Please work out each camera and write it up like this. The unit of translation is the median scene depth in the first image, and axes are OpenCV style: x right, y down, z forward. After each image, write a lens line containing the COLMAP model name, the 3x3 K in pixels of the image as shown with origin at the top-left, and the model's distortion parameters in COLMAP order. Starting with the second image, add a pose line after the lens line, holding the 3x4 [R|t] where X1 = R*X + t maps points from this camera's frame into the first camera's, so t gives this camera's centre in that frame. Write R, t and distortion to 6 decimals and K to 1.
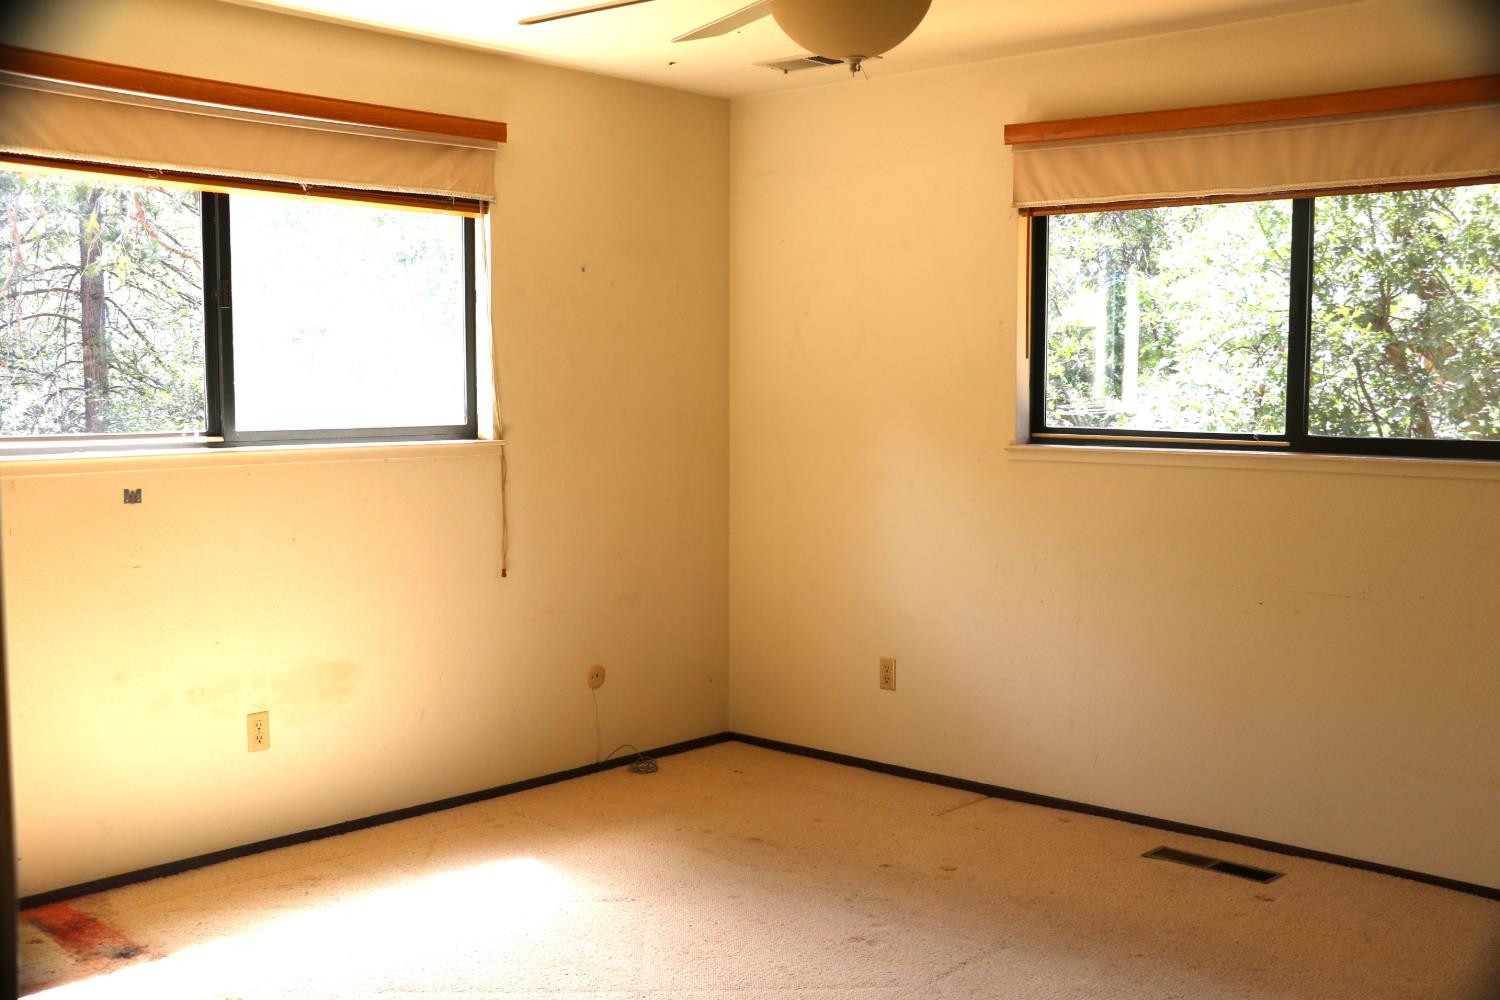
lens RADIAL K [[1607.6, 0, 737.2], [0, 1607.6, 504.5], [0, 0, 1]] dist [-0.029121, 0.000000]
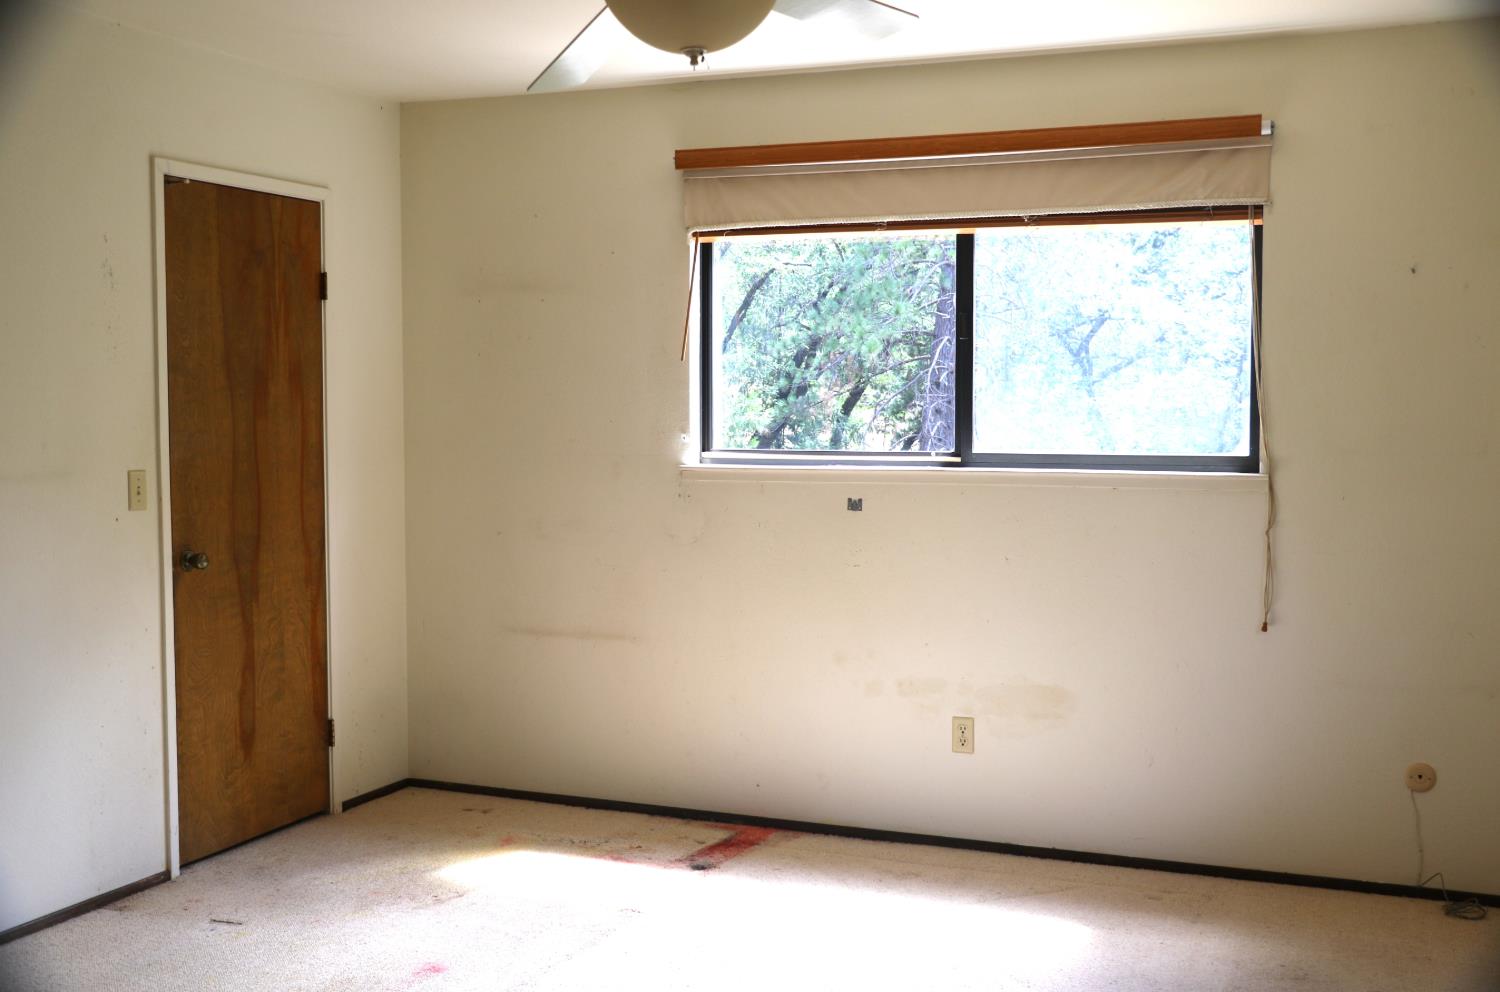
lens RADIAL K [[1607.6, 0, 738.2], [0, 1607.6, 491.1], [0, 0, 1]] dist [-0.029121, 0.000000]
pose [[0.335204, 0.047814, -0.940931, 0.649759], [-0.076860, 0.996770, 0.023270, -0.033183], [0.939005, 0.064519, 0.337796, 0.489514]]
